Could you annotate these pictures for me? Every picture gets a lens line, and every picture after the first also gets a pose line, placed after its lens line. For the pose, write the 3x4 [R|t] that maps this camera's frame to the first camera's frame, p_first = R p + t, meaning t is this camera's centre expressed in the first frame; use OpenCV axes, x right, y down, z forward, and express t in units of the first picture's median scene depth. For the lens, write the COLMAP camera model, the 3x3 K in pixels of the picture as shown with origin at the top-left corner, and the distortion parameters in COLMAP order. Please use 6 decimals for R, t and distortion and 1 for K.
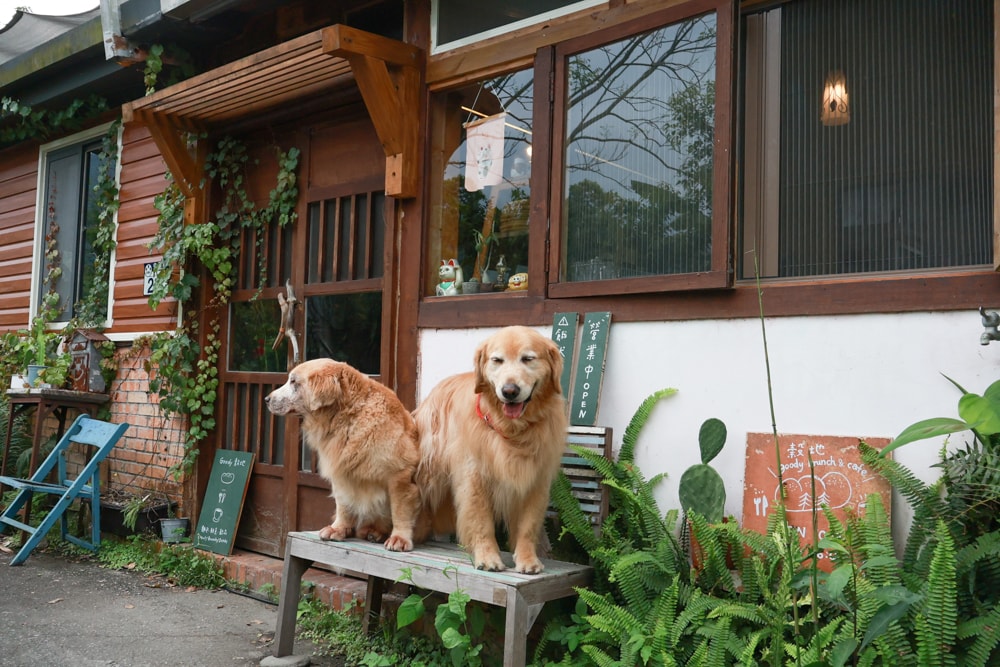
lens RADIAL K [[862.4, 0, 499.6], [0, 862.4, 333.2], [0, 0, 1]] dist [-0.021937, 0.020842]
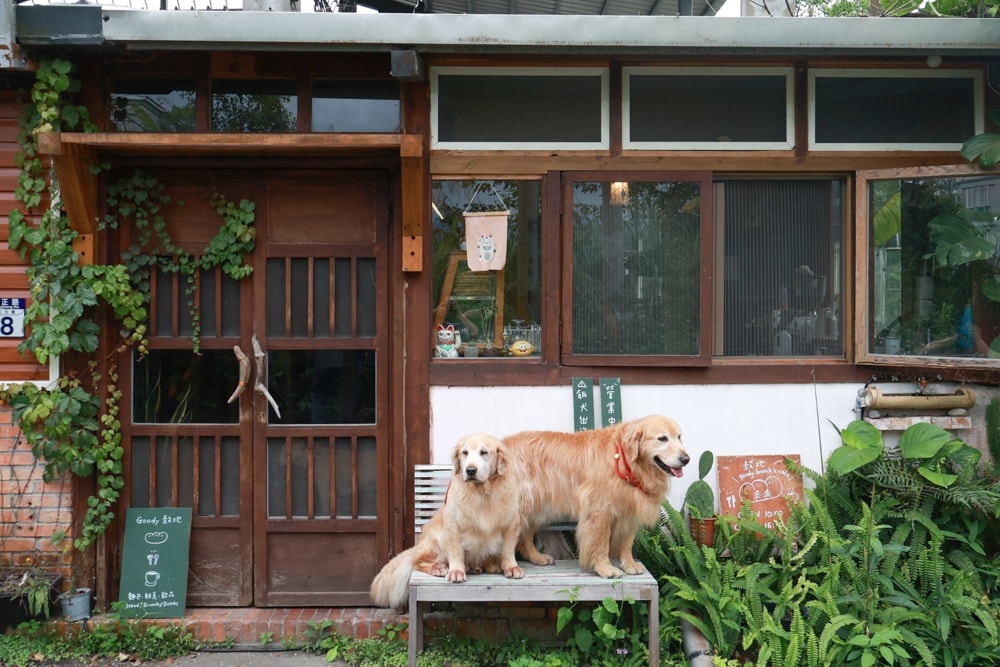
lens RADIAL K [[862.4, 0, 544.5], [0, 862.4, 298.3], [0, 0, 1]] dist [-0.021937, 0.020842]
pose [[0.749269, -0.010592, 0.662181, -0.743465], [-0.023322, 0.998830, 0.042366, -0.175550], [-0.661855, -0.047187, 0.748146, 0.021238]]
